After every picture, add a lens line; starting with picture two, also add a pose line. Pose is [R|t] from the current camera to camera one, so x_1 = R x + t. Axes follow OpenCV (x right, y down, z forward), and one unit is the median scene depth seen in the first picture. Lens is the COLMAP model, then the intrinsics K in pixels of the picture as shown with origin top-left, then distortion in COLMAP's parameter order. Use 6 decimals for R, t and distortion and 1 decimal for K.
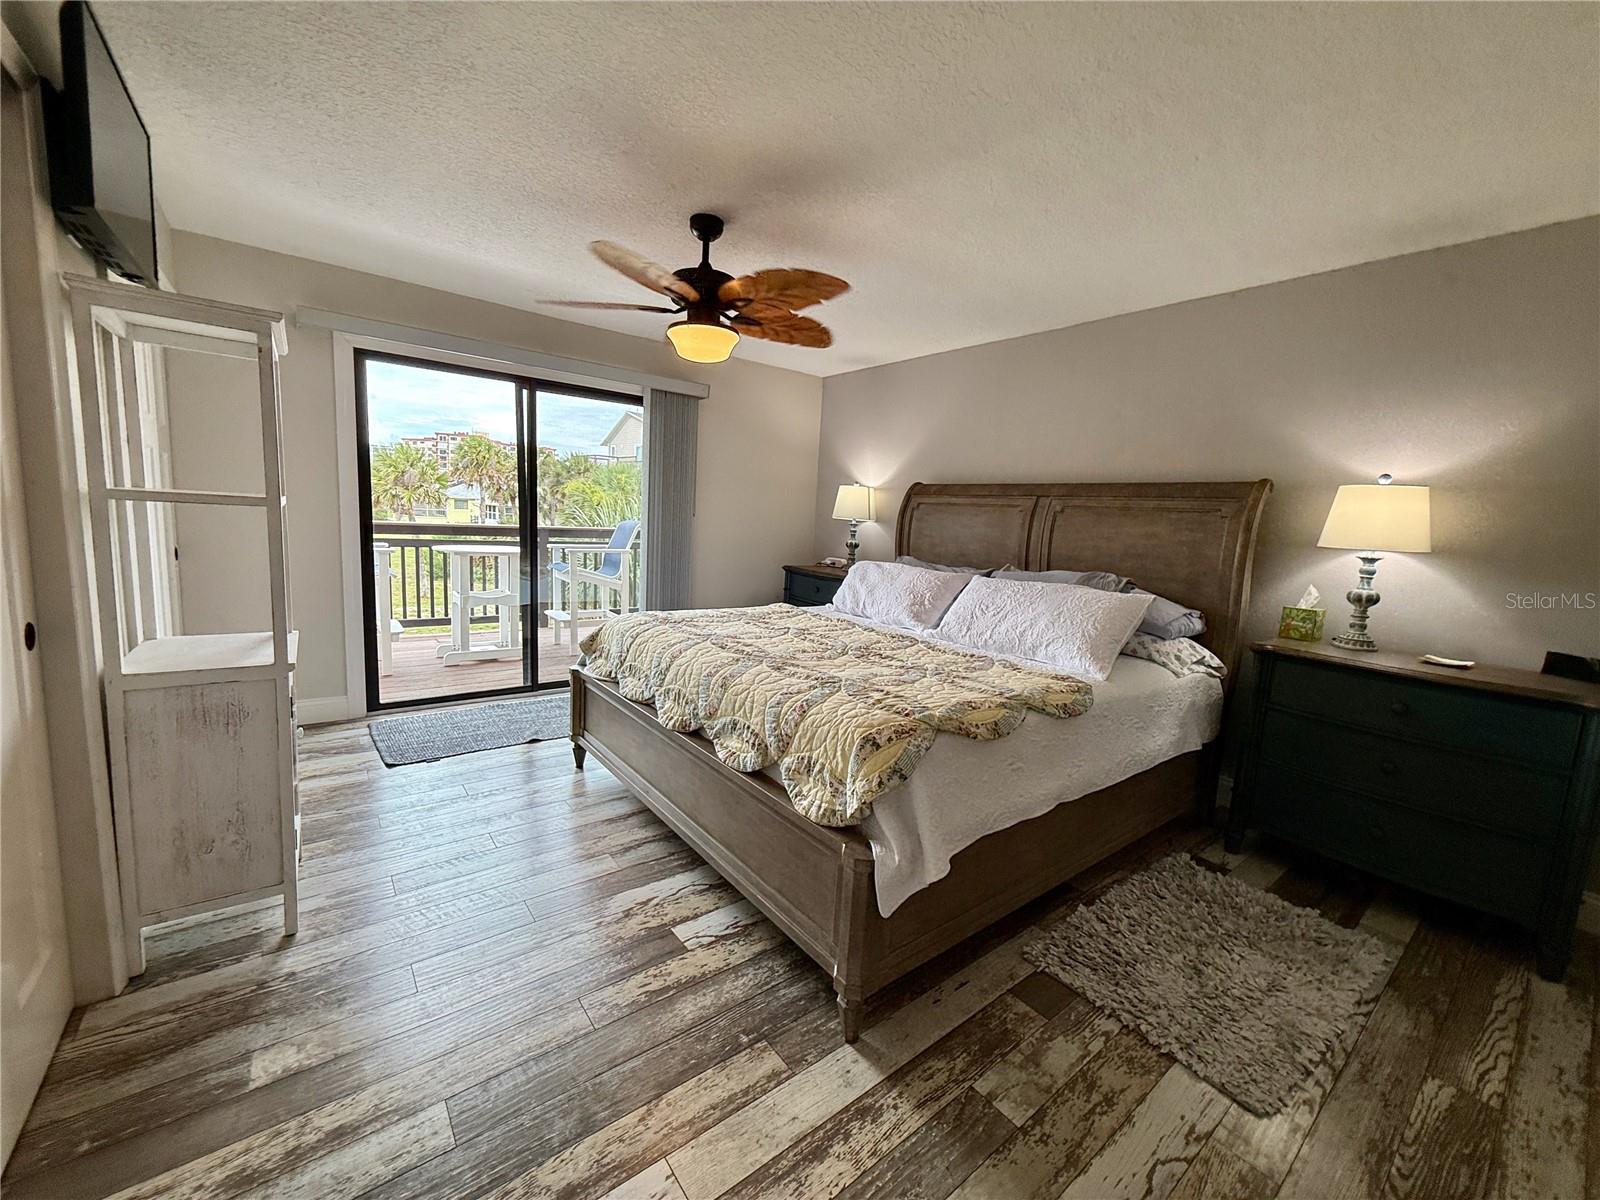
lens RADIAL K [[638.6, 0, 801.8], [0, 638.6, 599.3], [0, 0, 1]] dist [0.000323, 0.000141]
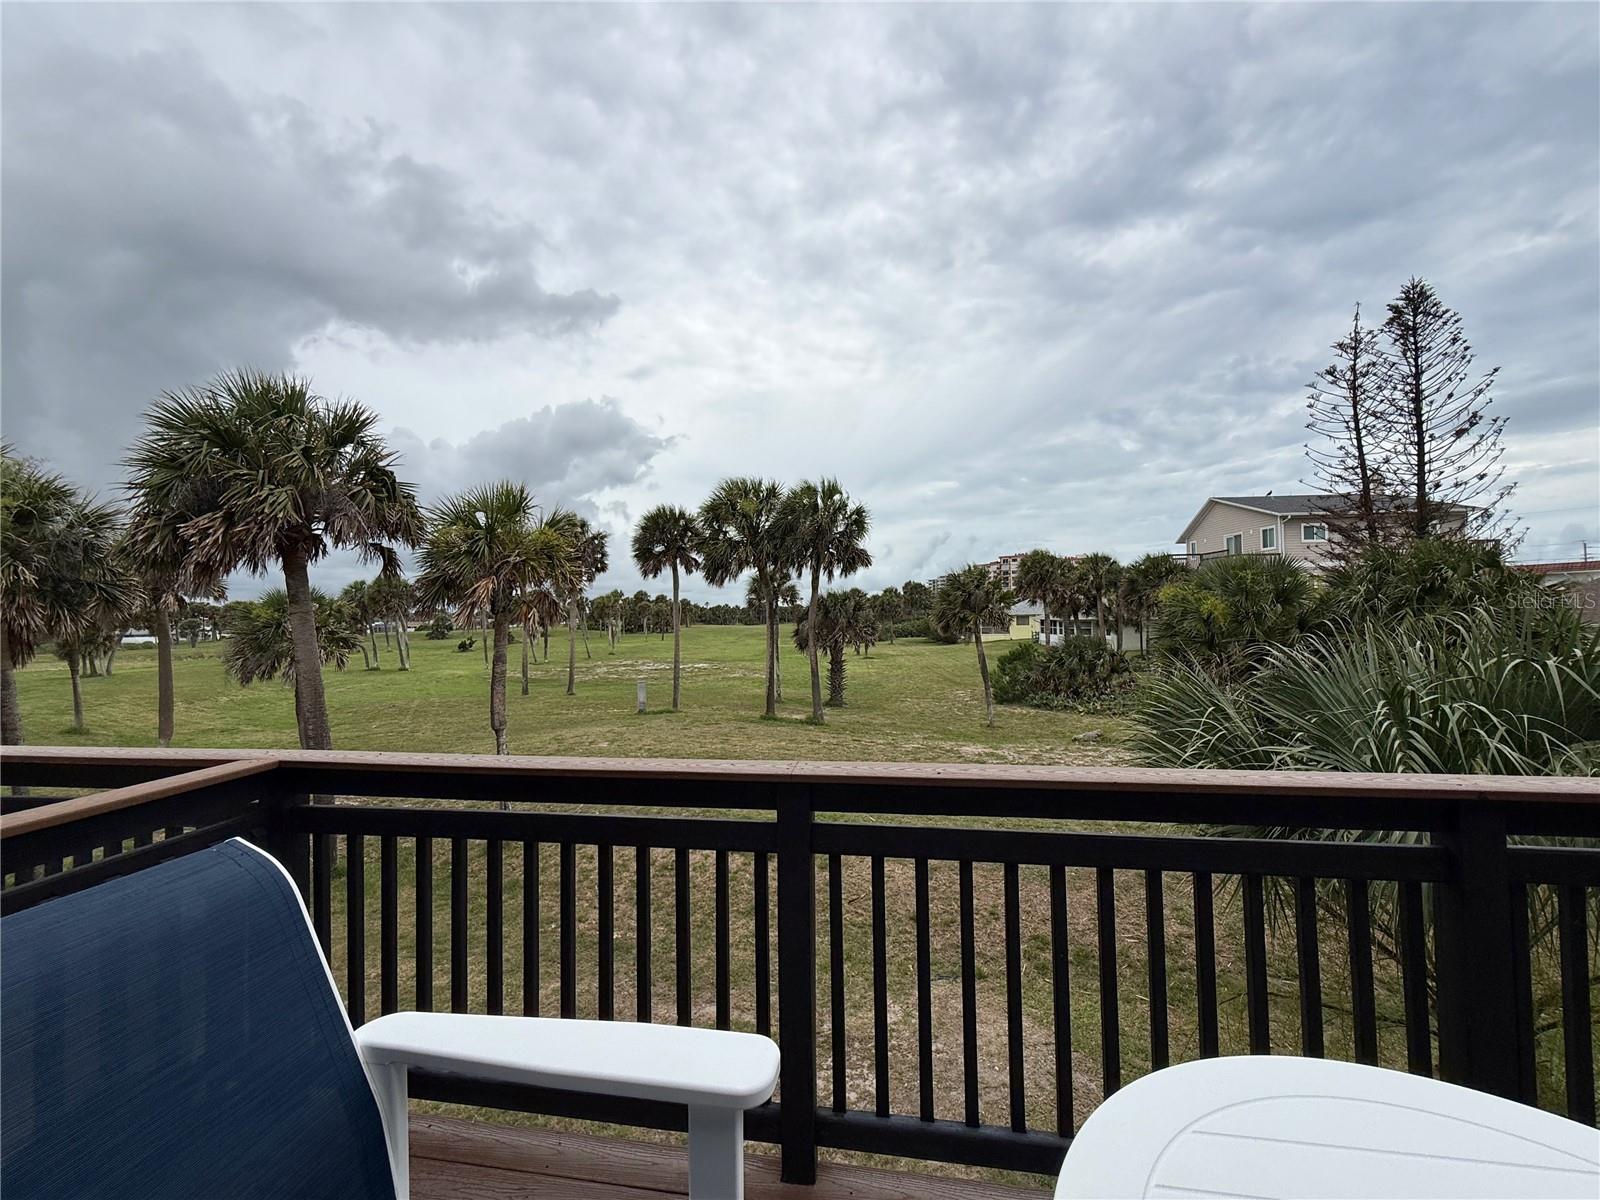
lens RADIAL K [[638.6, 0, 795.1], [0, 638.6, 599.2], [0, 0, 1]] dist [0.000323, 0.000141]
pose [[0.674776, -0.083919, -0.733235, -1.595075], [-0.044001, 0.987172, -0.153475, -0.567001], [0.736709, 0.135825, 0.662428, 2.889863]]
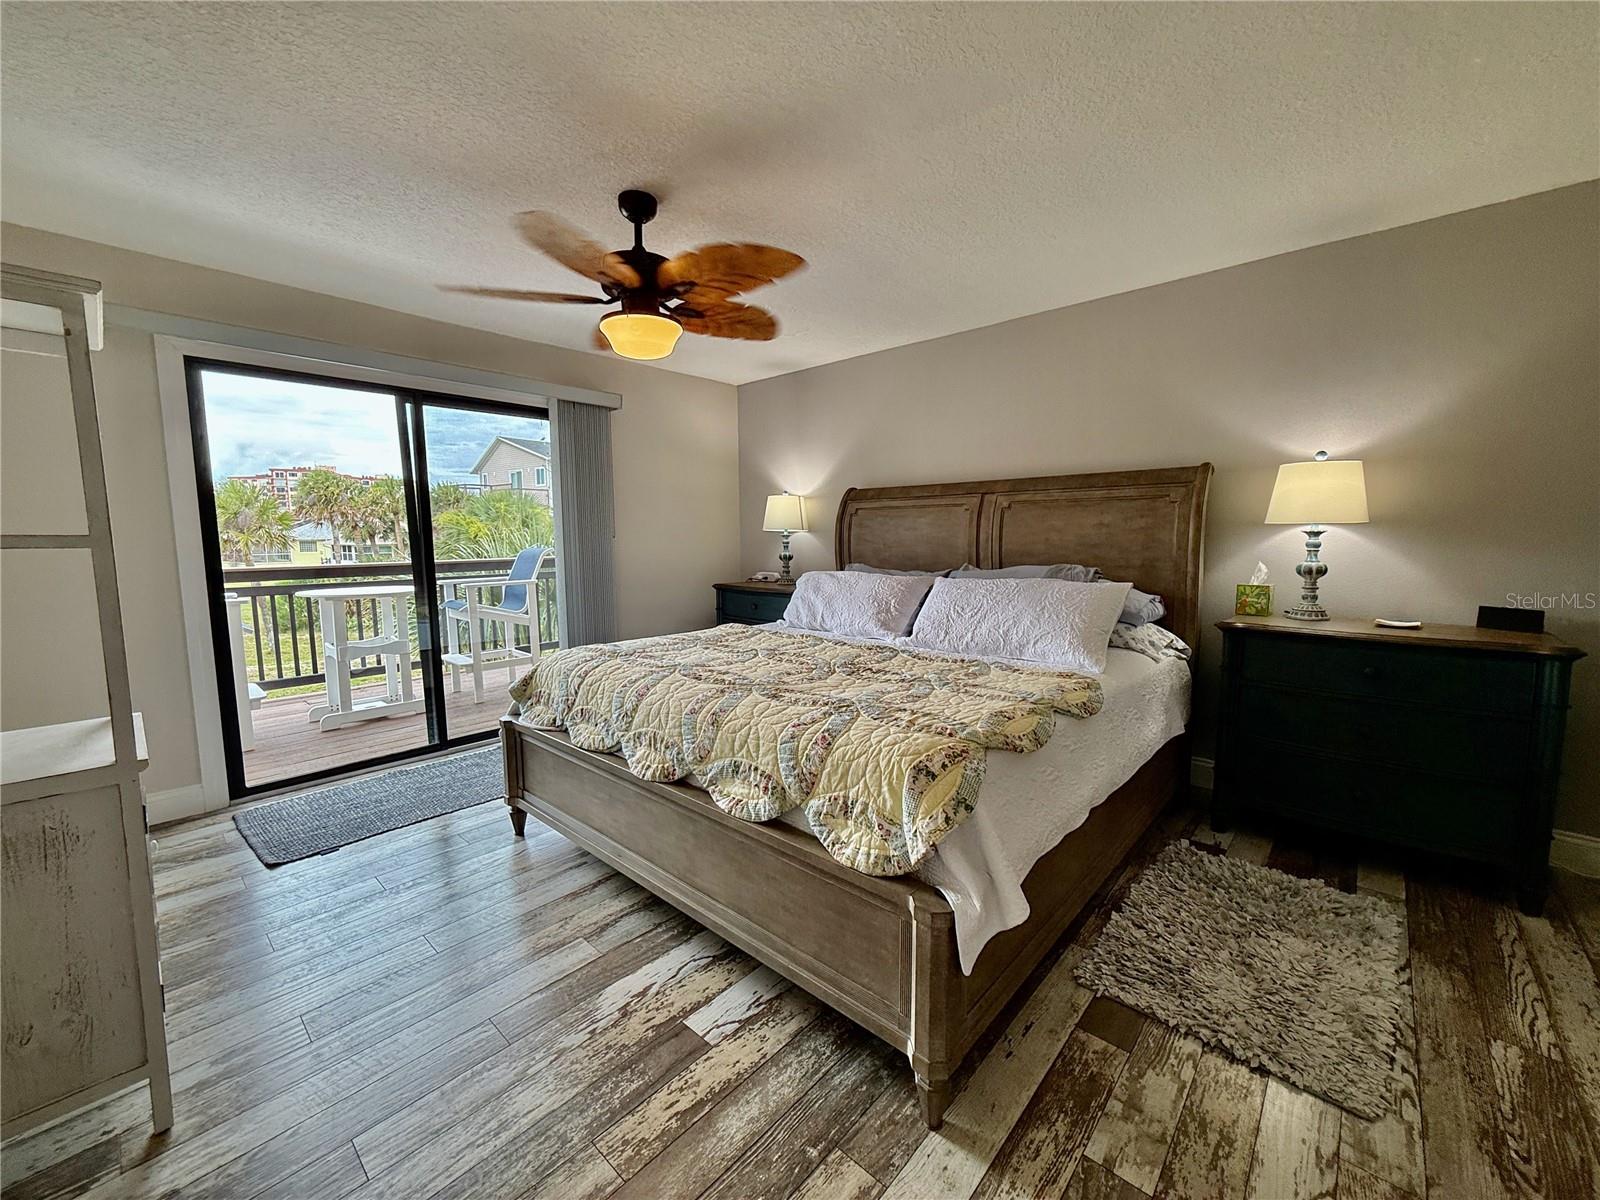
lens RADIAL K [[638.6, 0, 803.0], [0, 638.6, 600.4], [0, 0, 1]] dist [0.000323, 0.000141]
pose [[0.983236, -0.079066, 0.164301, -0.124616], [0.082925, 0.996415, -0.016754, -0.004733], [-0.162387, 0.030098, 0.986268, 0.116581]]
